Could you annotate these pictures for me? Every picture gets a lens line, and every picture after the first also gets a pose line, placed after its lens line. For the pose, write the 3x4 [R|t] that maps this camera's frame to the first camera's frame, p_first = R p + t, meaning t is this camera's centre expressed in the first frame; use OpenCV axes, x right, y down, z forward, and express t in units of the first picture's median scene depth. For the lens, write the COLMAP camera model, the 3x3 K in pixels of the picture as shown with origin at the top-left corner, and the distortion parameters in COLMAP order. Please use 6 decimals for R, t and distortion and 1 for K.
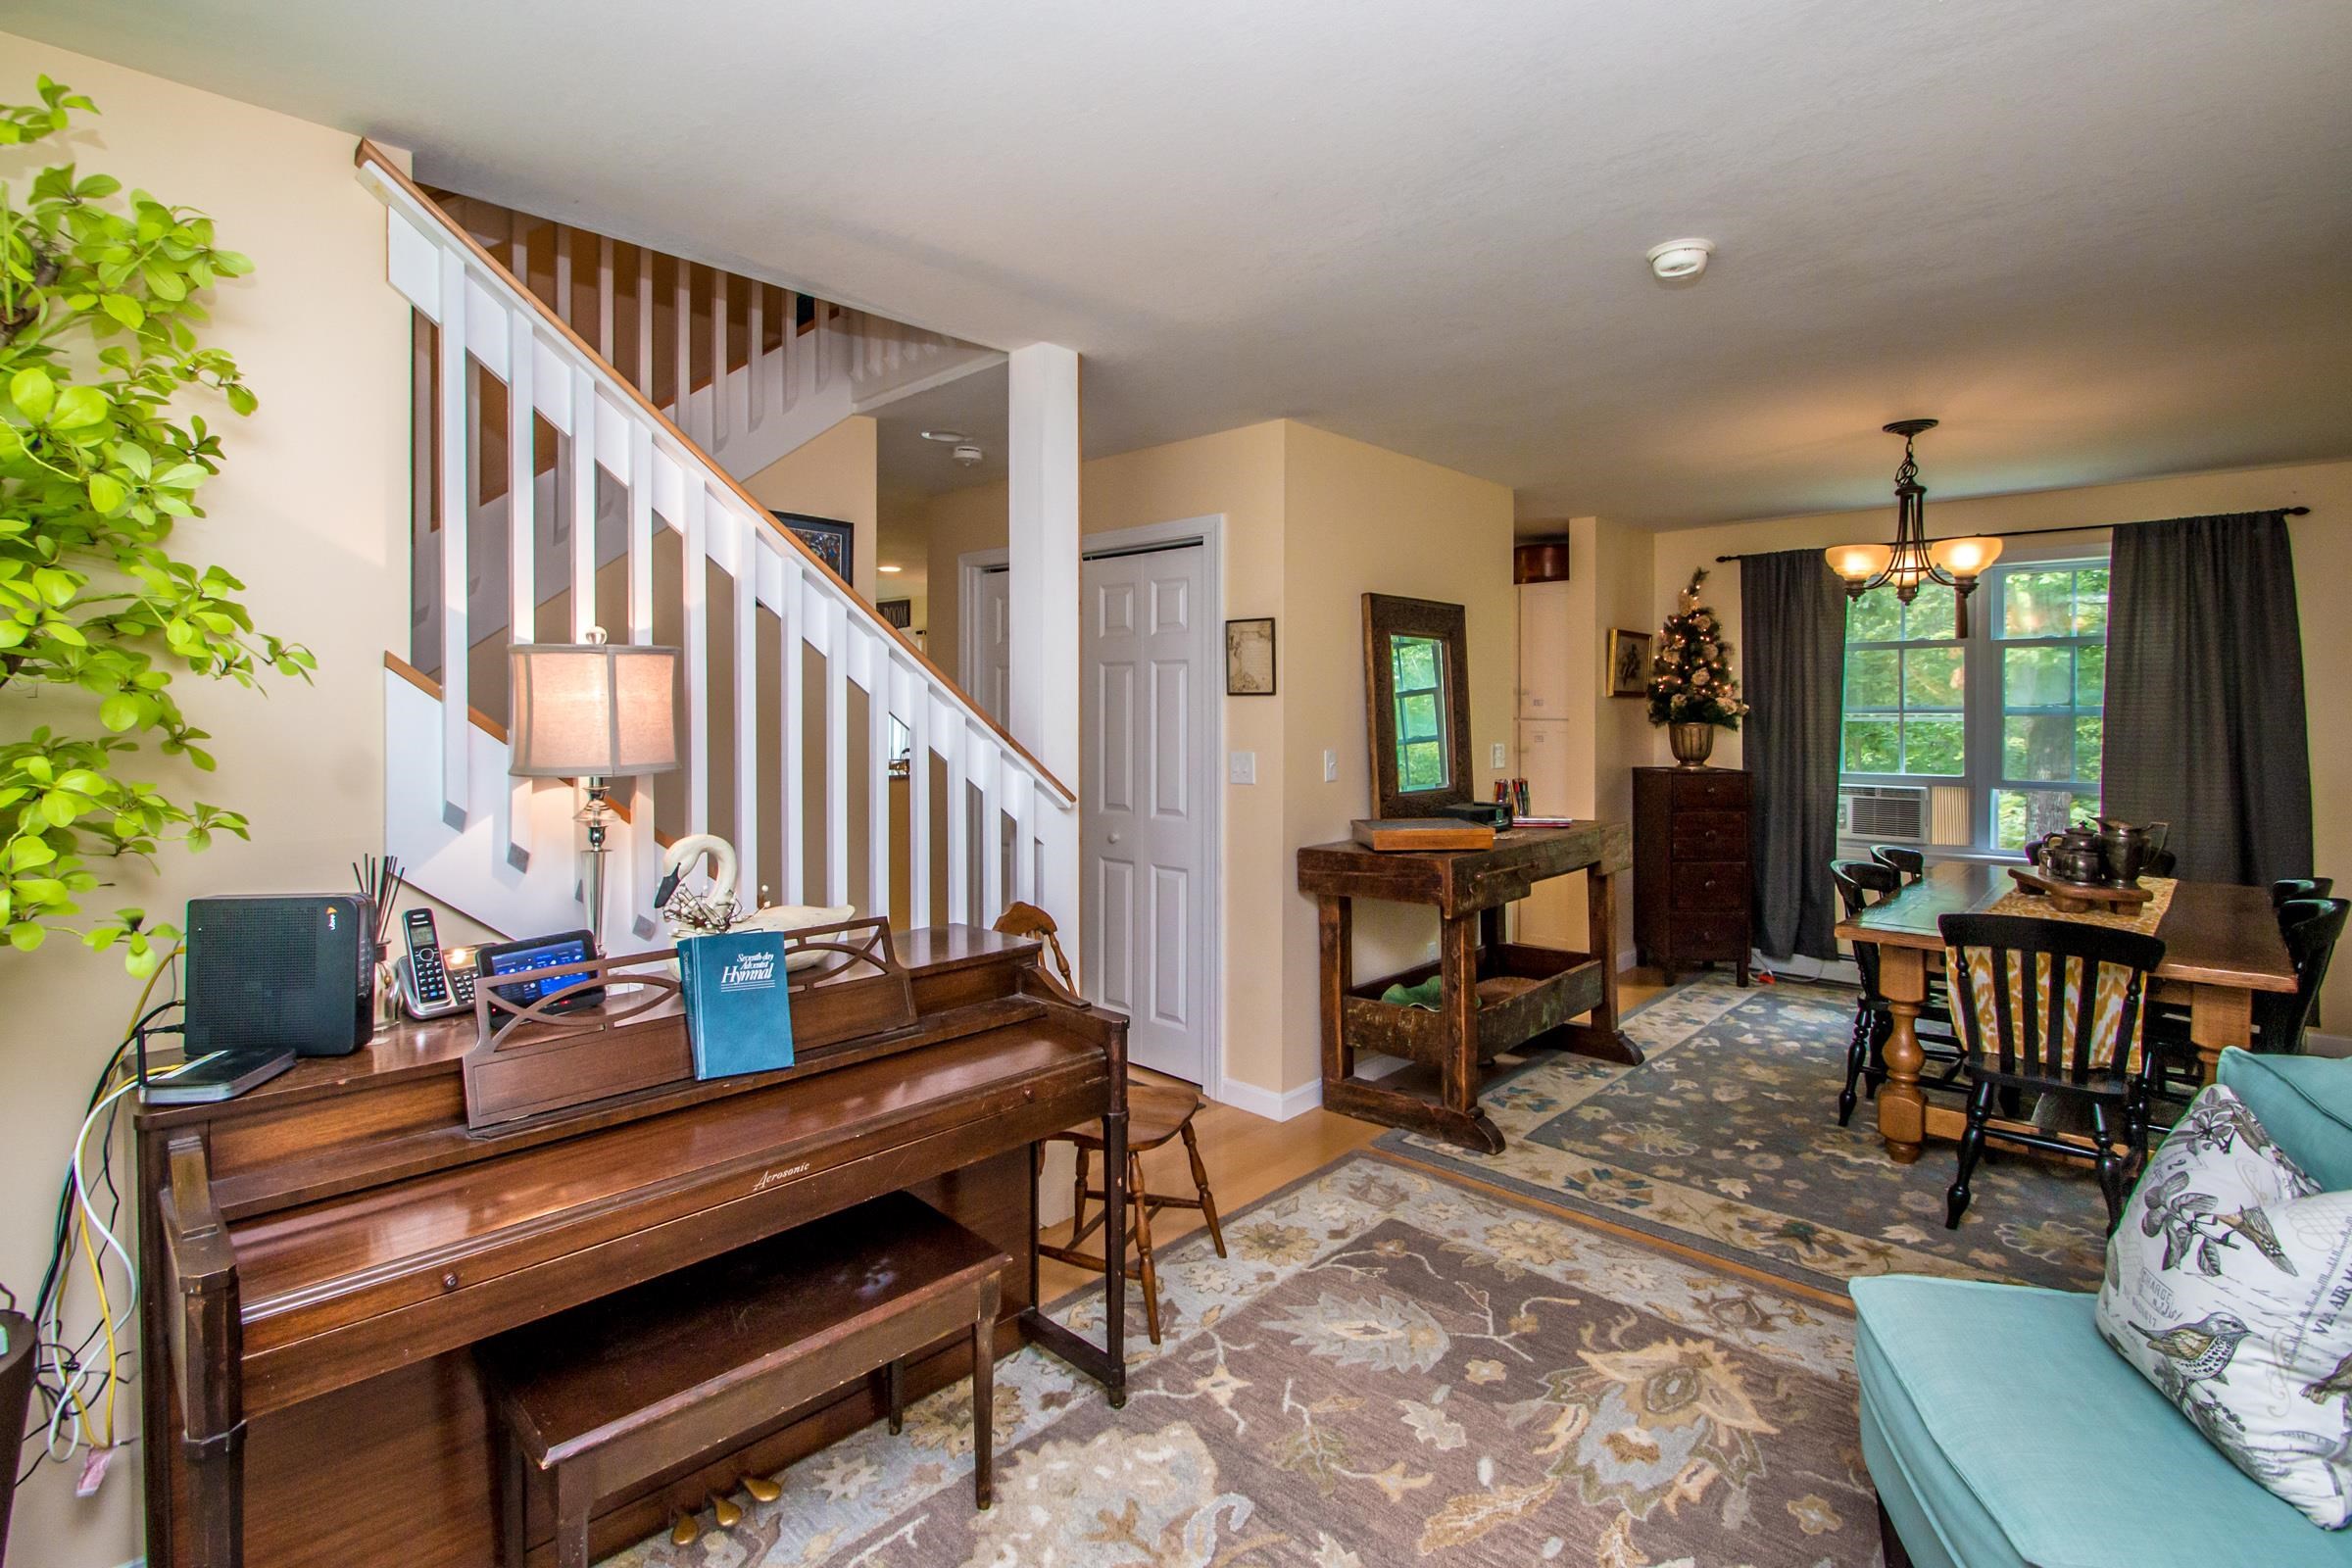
lens RADIAL K [[1126.7, 0, 1173.0], [0, 1126.7, 746.9], [0, 0, 1]] dist [-0.000414, -0.000356]
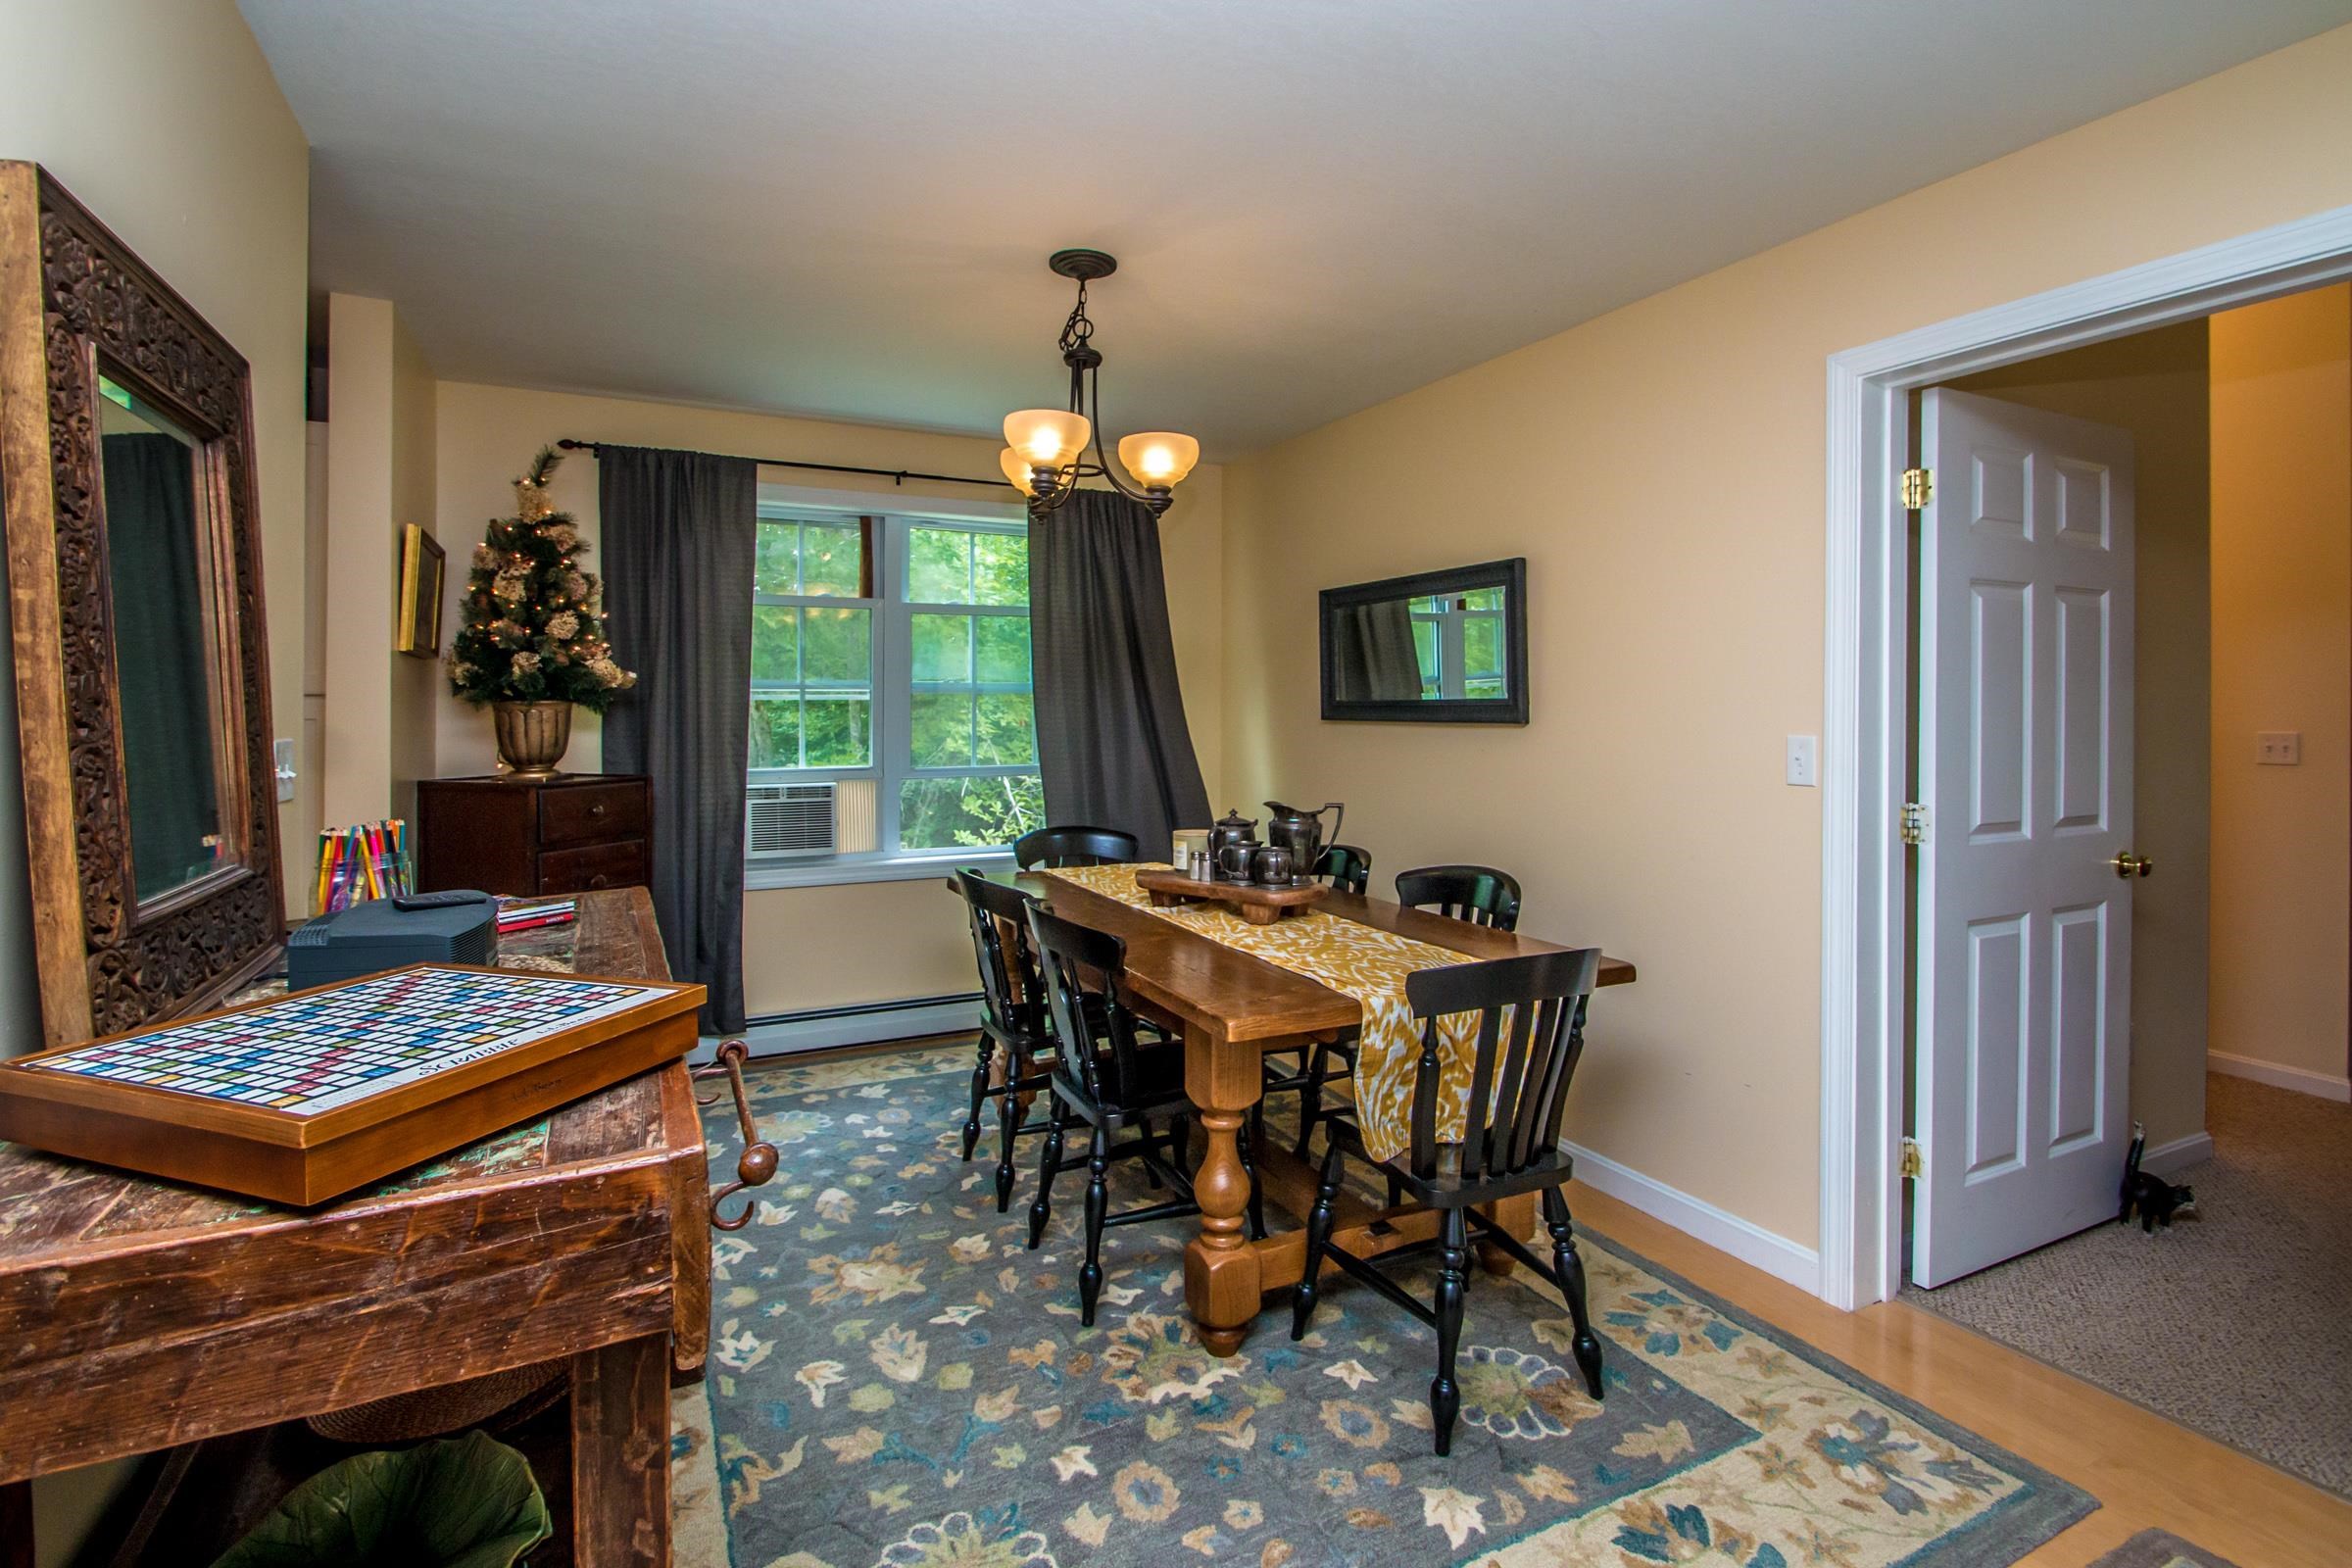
lens RADIAL K [[1107.7, 0, 1175.8], [0, 1107.7, 711.6], [0, 0, 1]] dist [0.001040, -0.000346]
pose [[0.343670, 0.001253, 0.939090, 0.022800], [0.030328, 0.999463, -0.012432, 0.002243], [-0.938601, 0.032753, 0.343447, 0.554835]]
